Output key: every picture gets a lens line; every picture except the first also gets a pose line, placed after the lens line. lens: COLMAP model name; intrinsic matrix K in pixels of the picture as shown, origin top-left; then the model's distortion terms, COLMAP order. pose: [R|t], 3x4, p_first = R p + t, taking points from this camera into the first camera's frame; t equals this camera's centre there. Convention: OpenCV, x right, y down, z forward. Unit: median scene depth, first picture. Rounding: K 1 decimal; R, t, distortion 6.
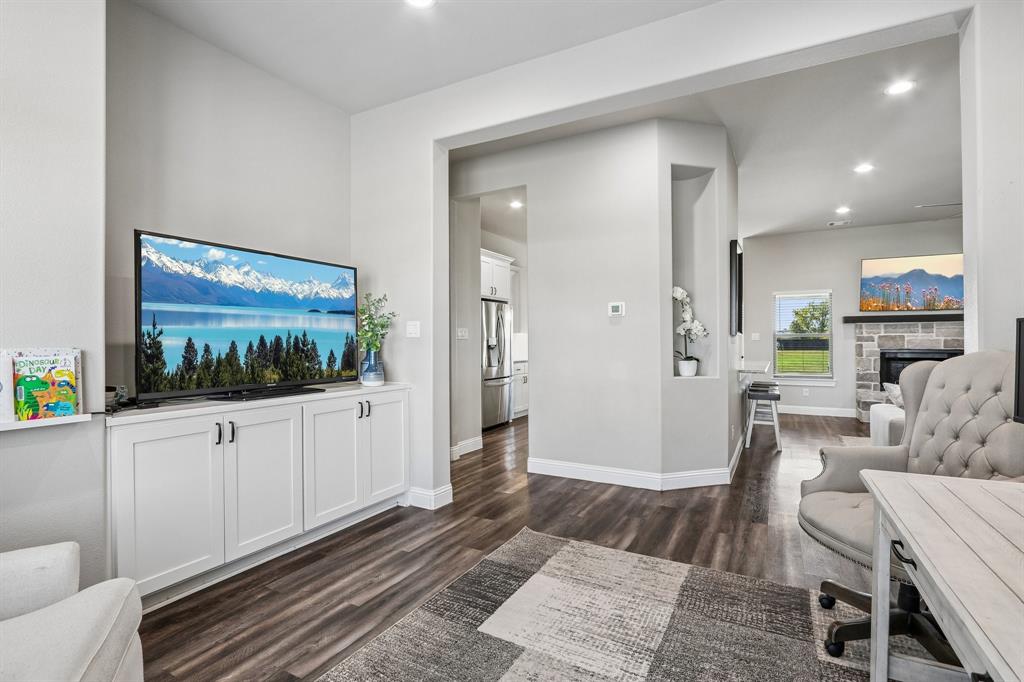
lens RADIAL K [[475.3, 0, 518.5], [0, 475.3, 341.1], [0, 0, 1]] dist [-0.016054, 0.003233]
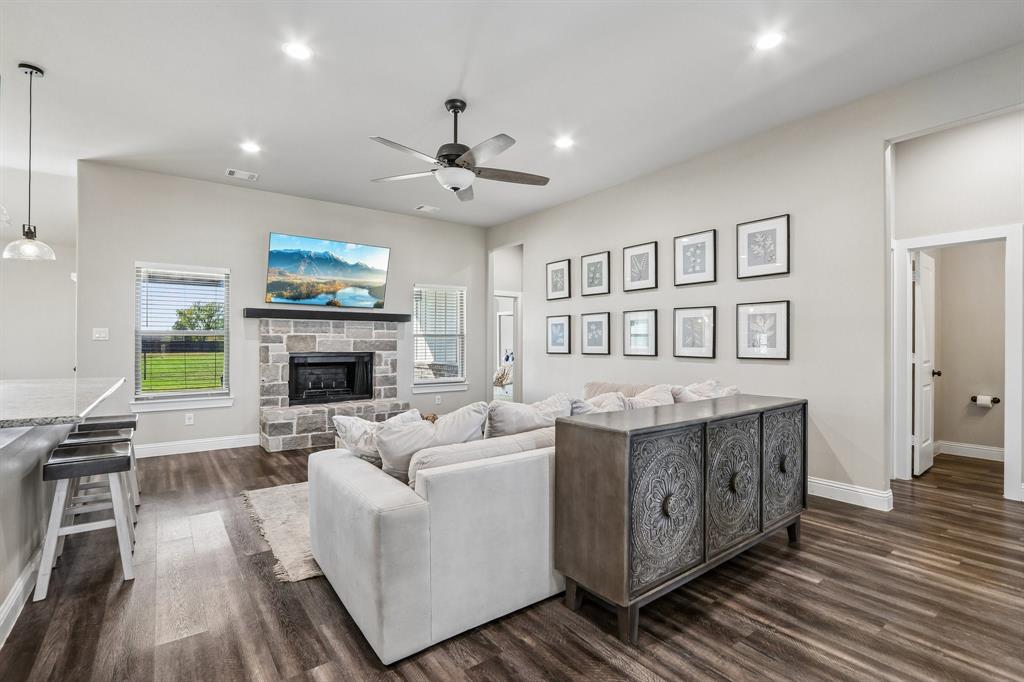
lens RADIAL K [[475.3, 0, 519.9], [0, 475.3, 338.3], [0, 0, 1]] dist [-0.016054, 0.003233]
pose [[0.403272, 0.012327, 0.914997, 0.382266], [-0.003857, 0.999923, -0.011772, 0.002028], [-0.915072, 0.001218, 0.403288, 0.626544]]
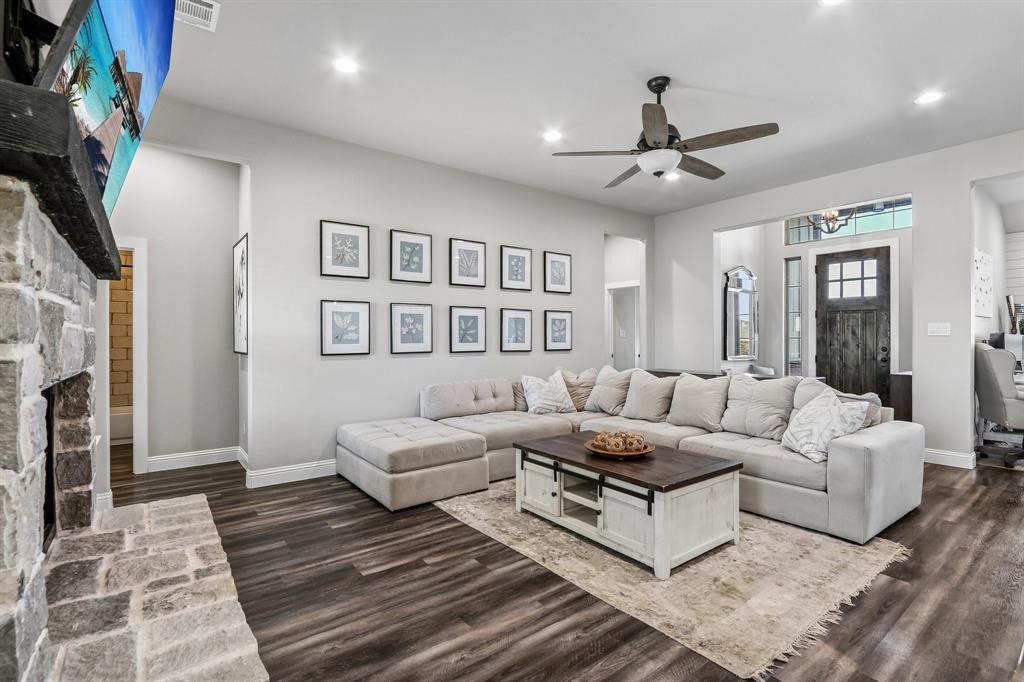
lens RADIAL K [[475.3, 0, 517.0], [0, 475.3, 341.1], [0, 0, 1]] dist [-0.016054, 0.003233]
pose [[-0.916164, 0.001408, 0.400801, 1.070602], [0.002860, 0.999991, 0.003023, -0.000120], [-0.400793, 0.003916, -0.916160, 2.008529]]
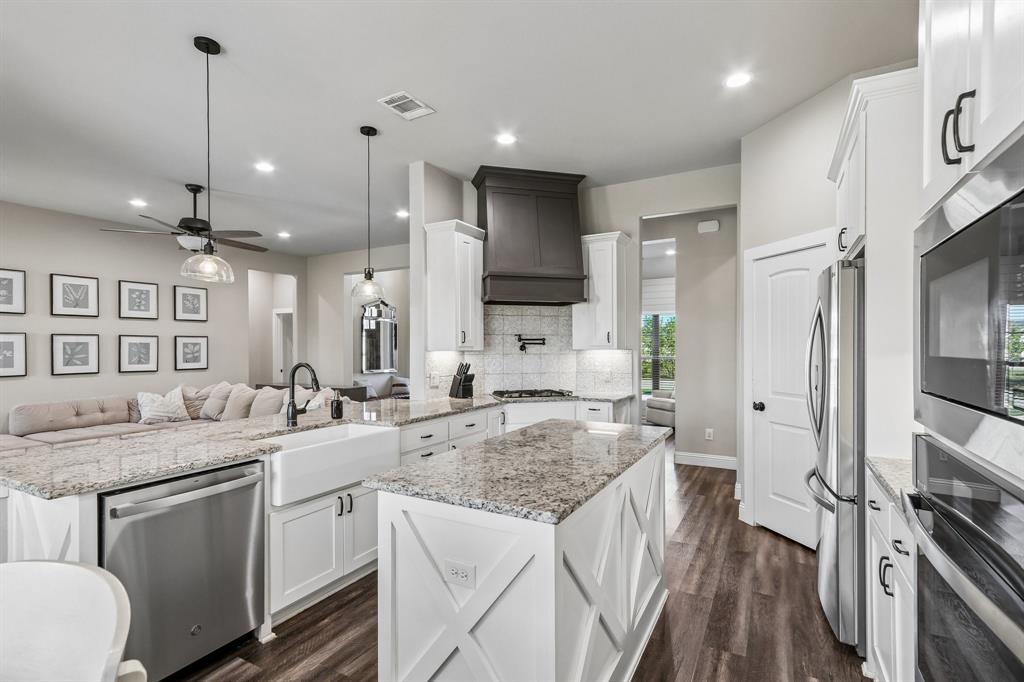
lens RADIAL K [[475.3, 0, 522.4], [0, 475.3, 350.8], [0, 0, 1]] dist [-0.016054, 0.003233]
pose [[-0.999555, 0.006623, -0.029099, 0.362396], [0.006470, 0.999965, 0.005349, -0.037959], [0.029133, 0.005158, -0.999562, 2.375977]]
